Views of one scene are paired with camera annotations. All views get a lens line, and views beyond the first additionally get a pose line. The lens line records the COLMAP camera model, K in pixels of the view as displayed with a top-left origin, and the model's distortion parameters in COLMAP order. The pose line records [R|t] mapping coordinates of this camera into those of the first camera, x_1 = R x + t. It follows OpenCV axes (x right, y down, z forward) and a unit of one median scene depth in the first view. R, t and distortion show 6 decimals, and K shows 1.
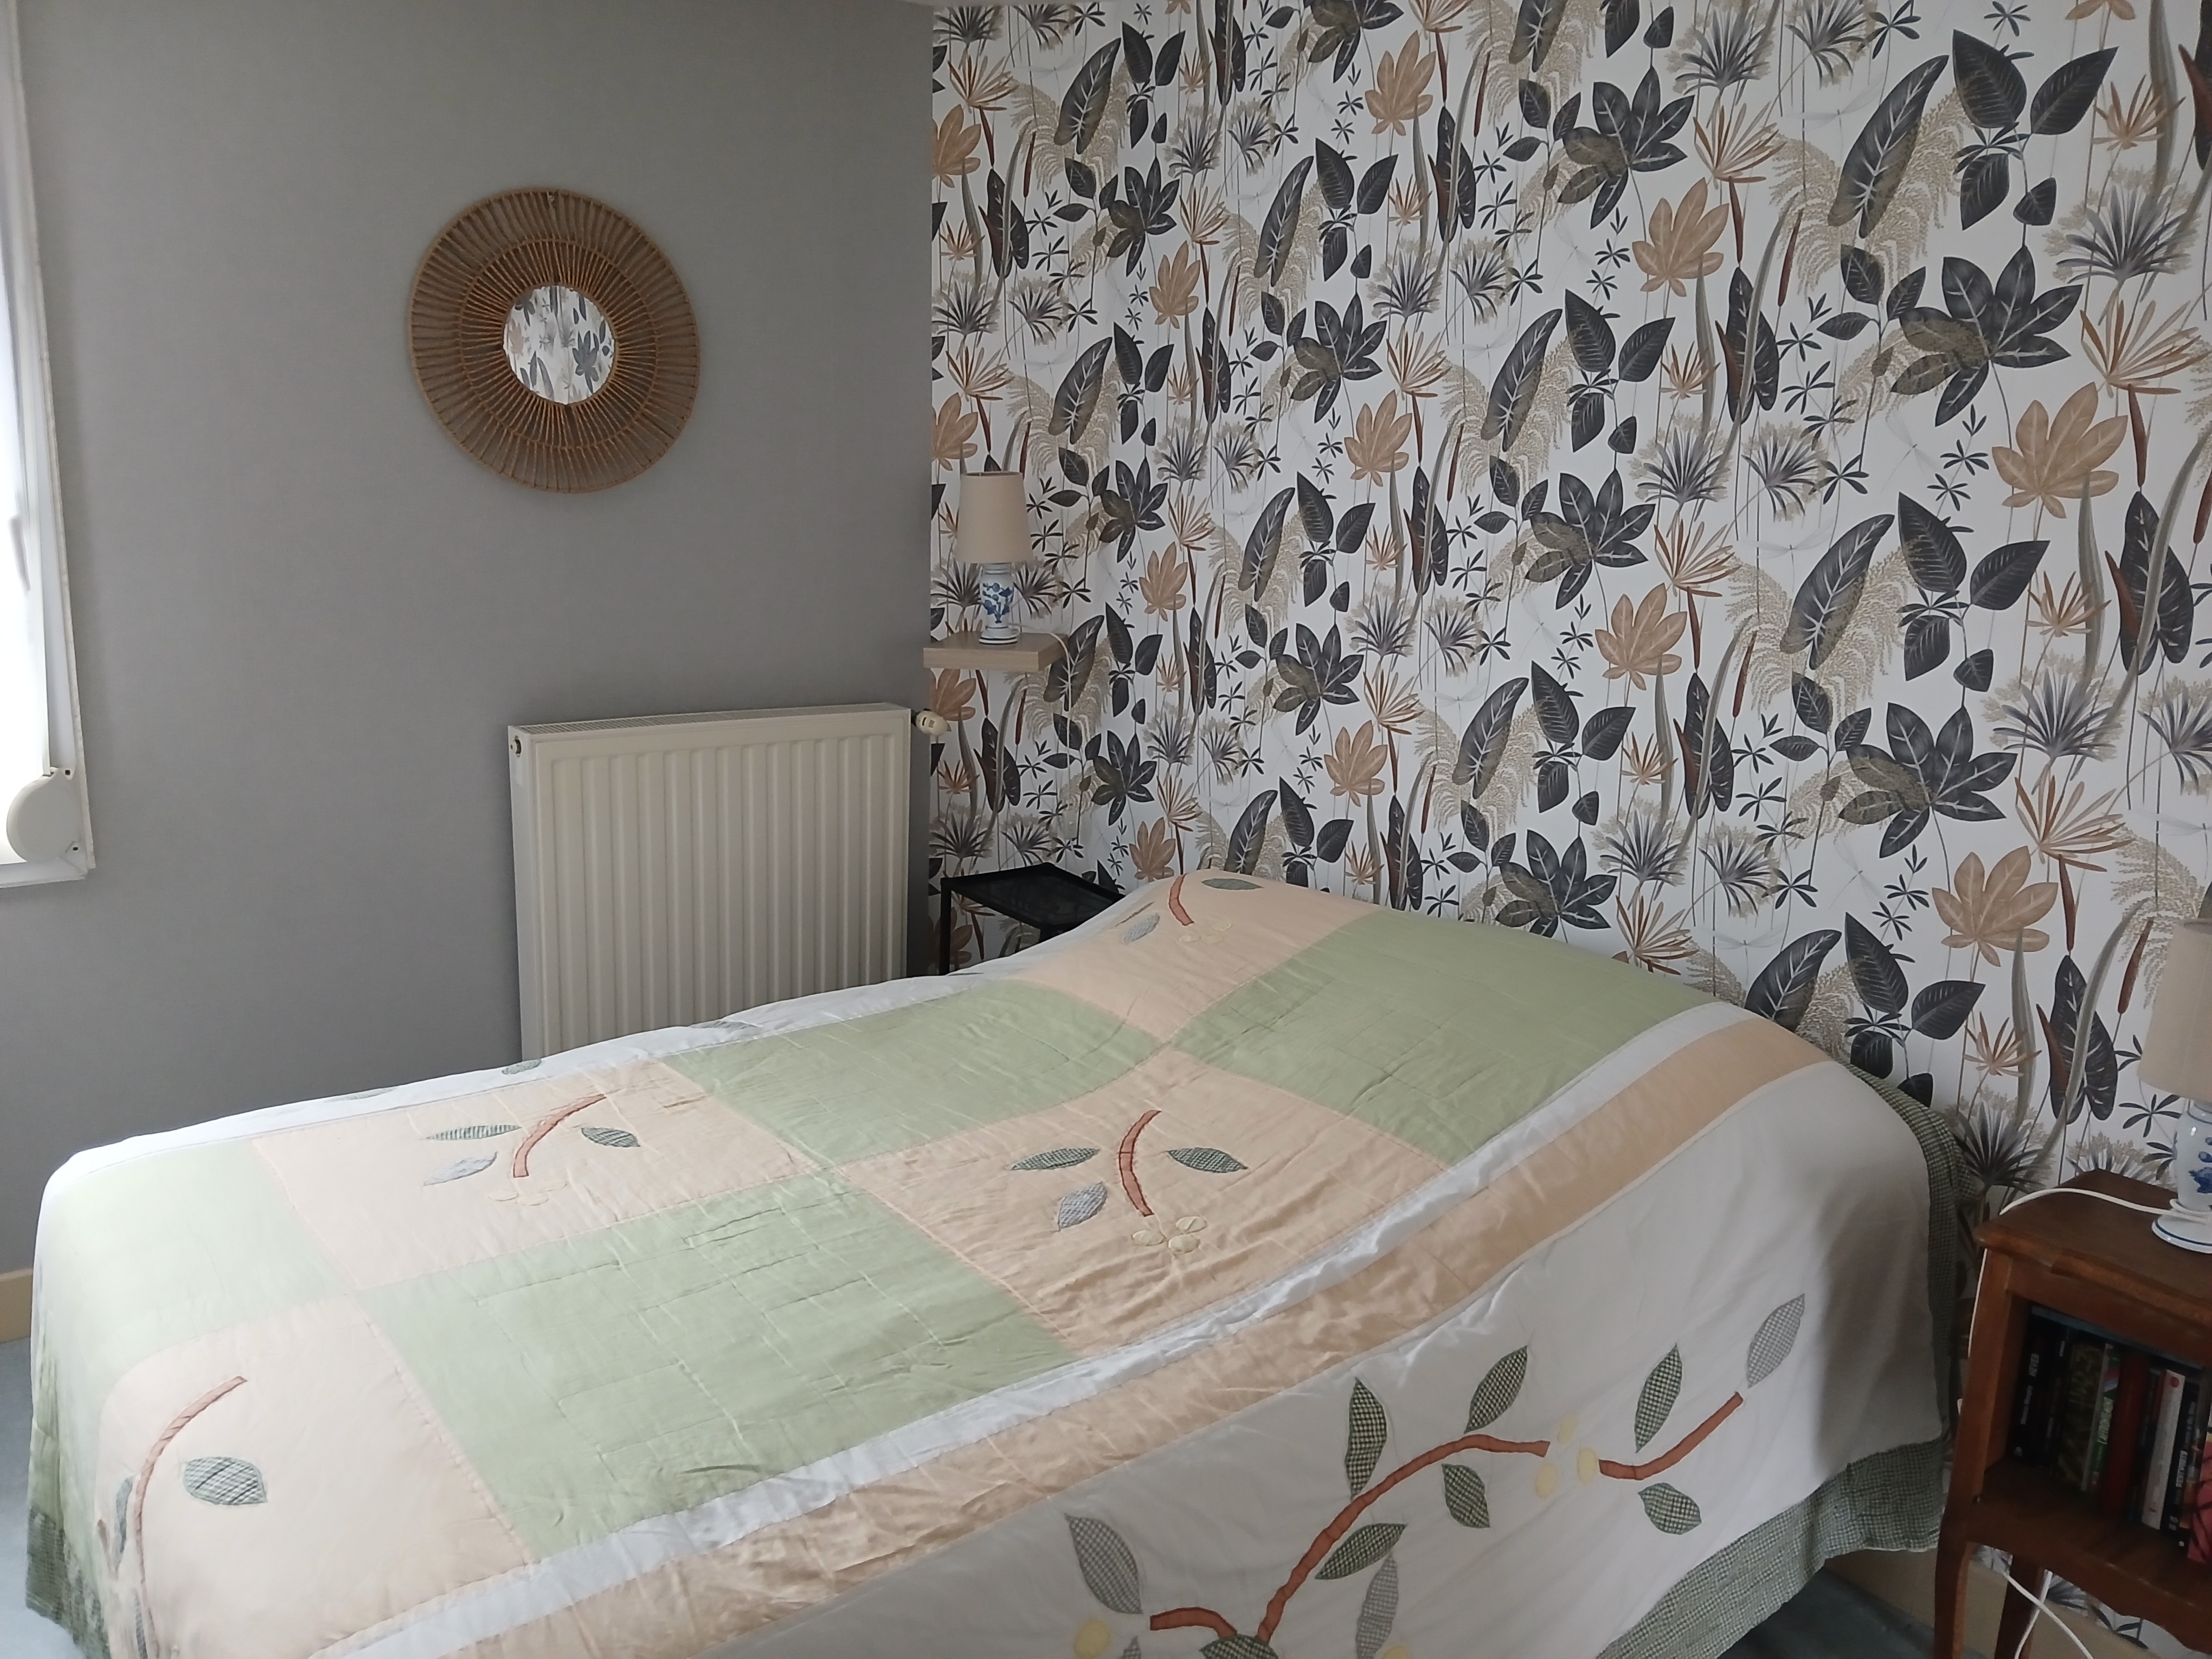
lens RADIAL K [[1668.1, 0, 1204.7], [0, 1668.1, 839.4], [0, 0, 1]] dist [0.151346, -0.345038]
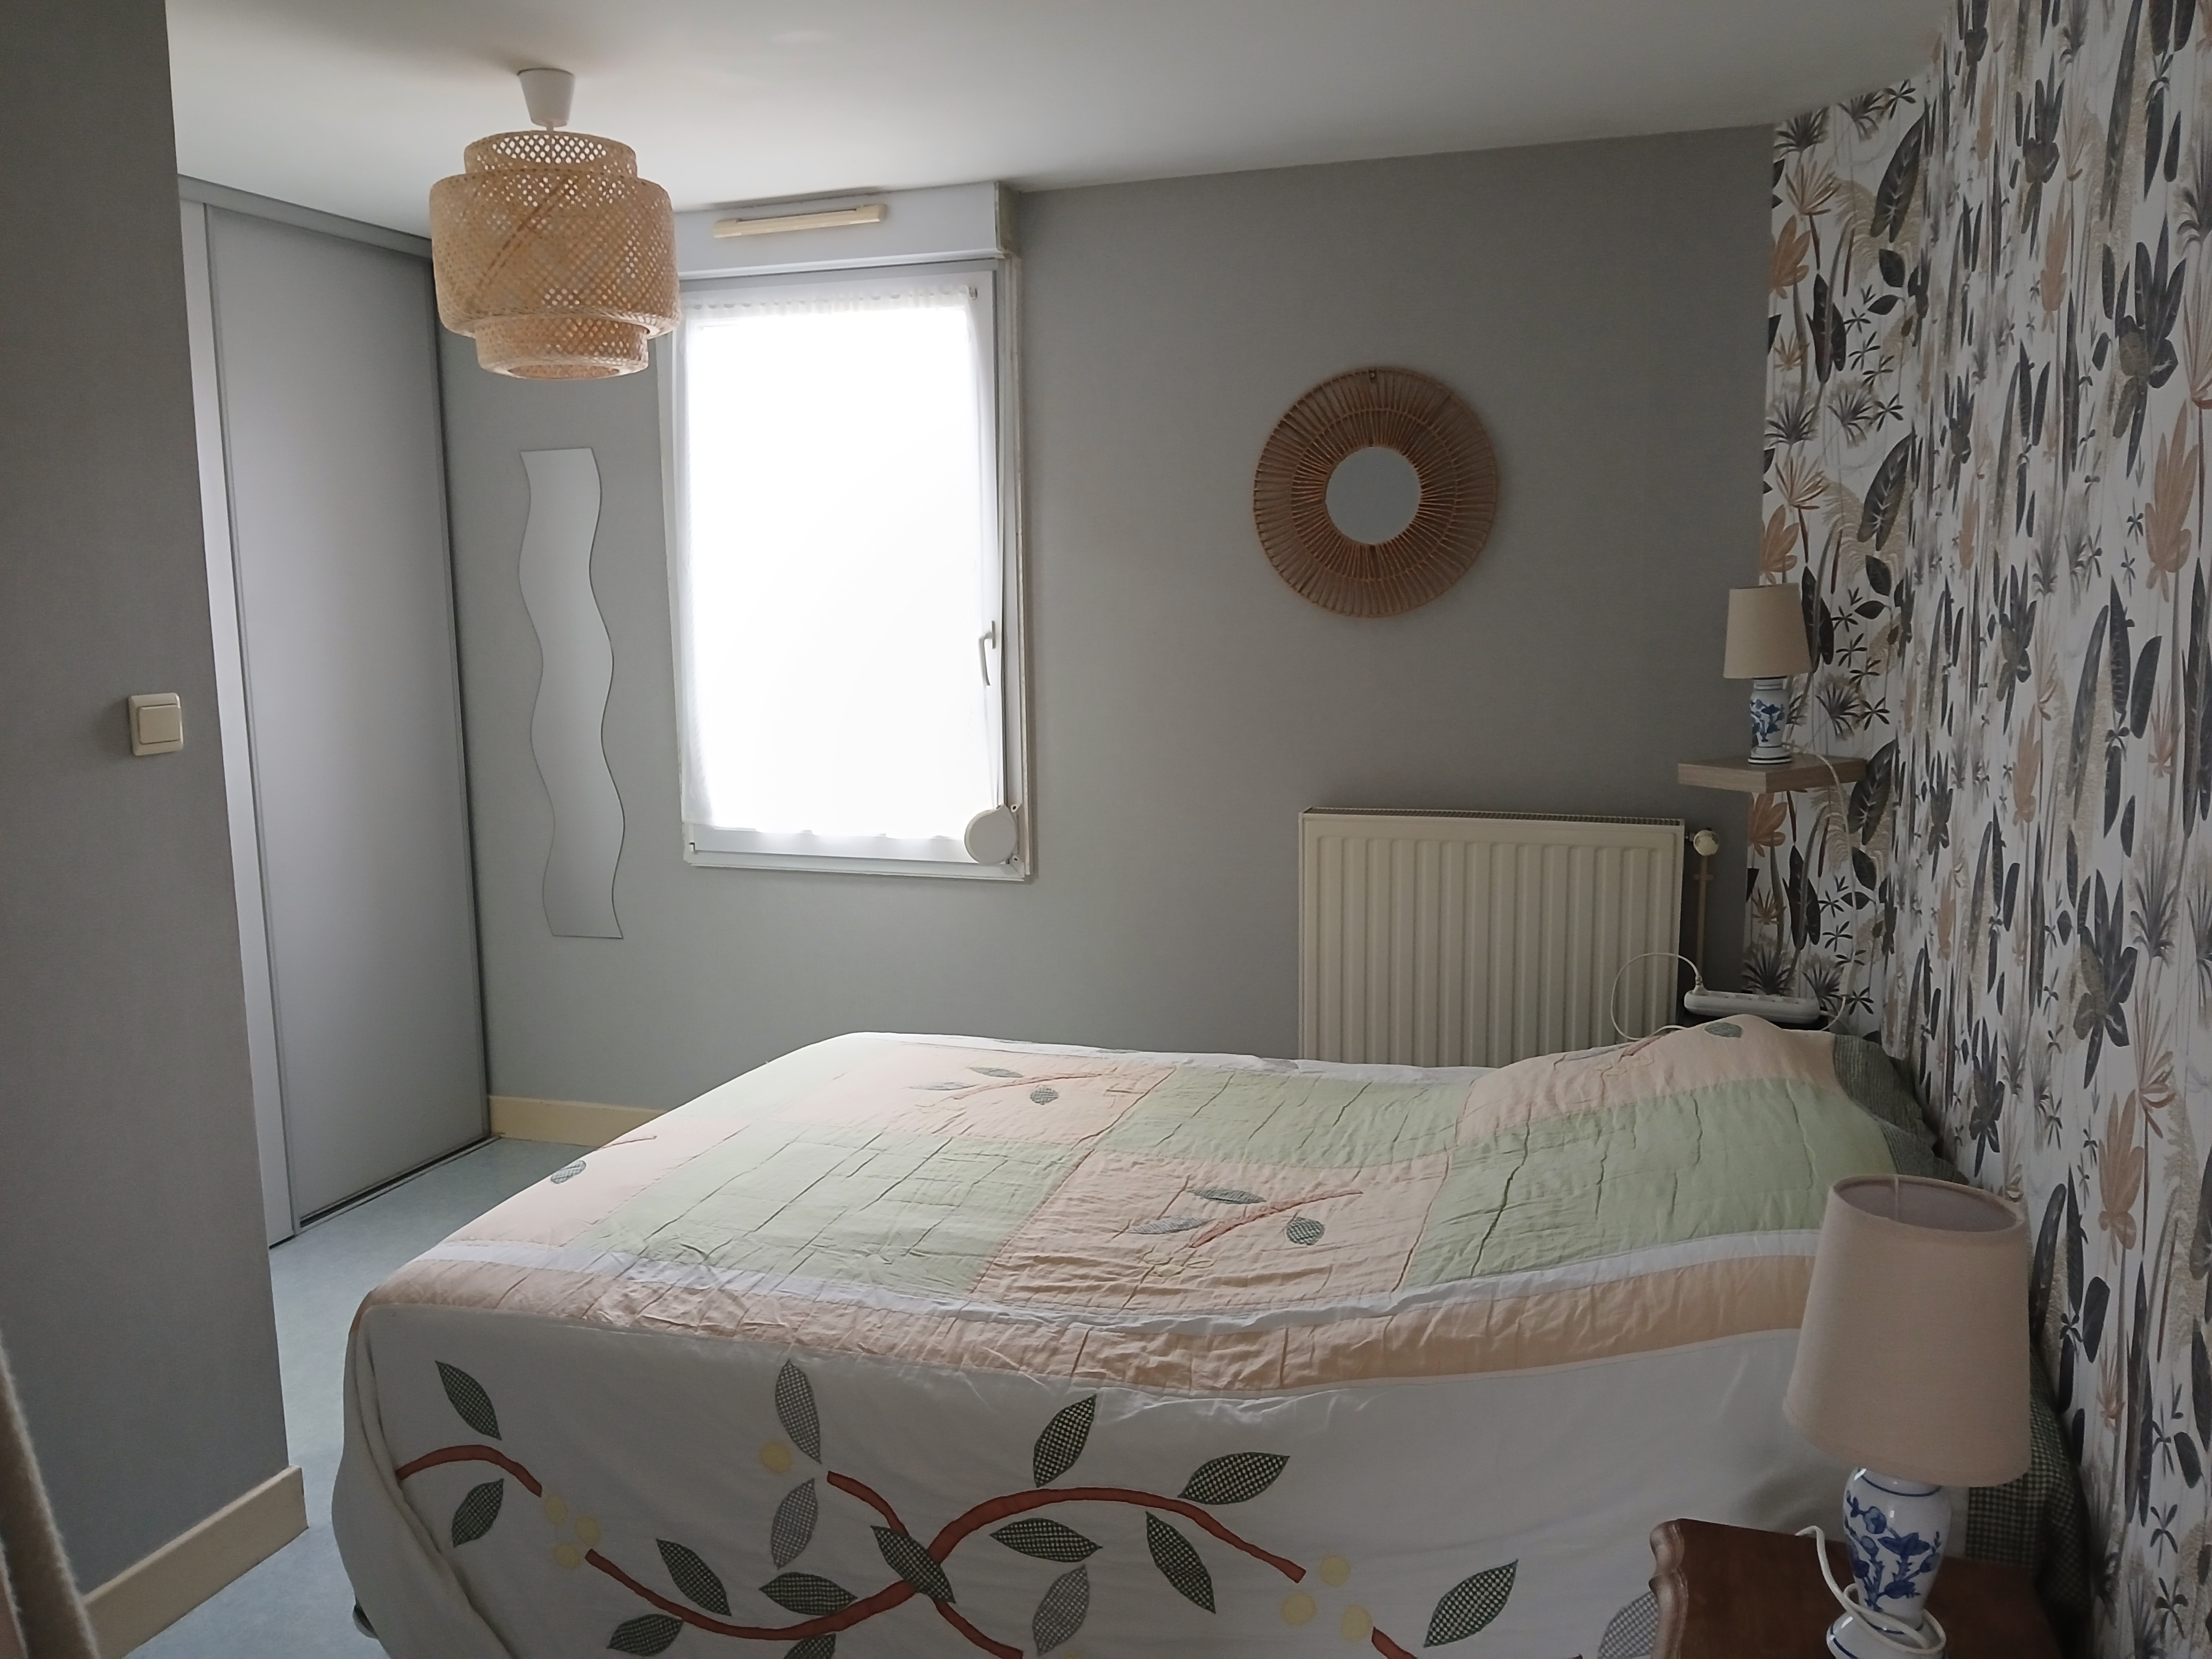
lens RADIAL K [[1719.3, 0, 1106.0], [0, 1719.3, 829.5], [0, 0, 1]] dist [0.099191, -0.174994]
pose [[0.565781, 0.083047, -0.820363, 0.655130], [-0.155336, 0.987836, -0.007130, -0.023138], [0.809792, 0.131466, 0.571799, 0.211831]]
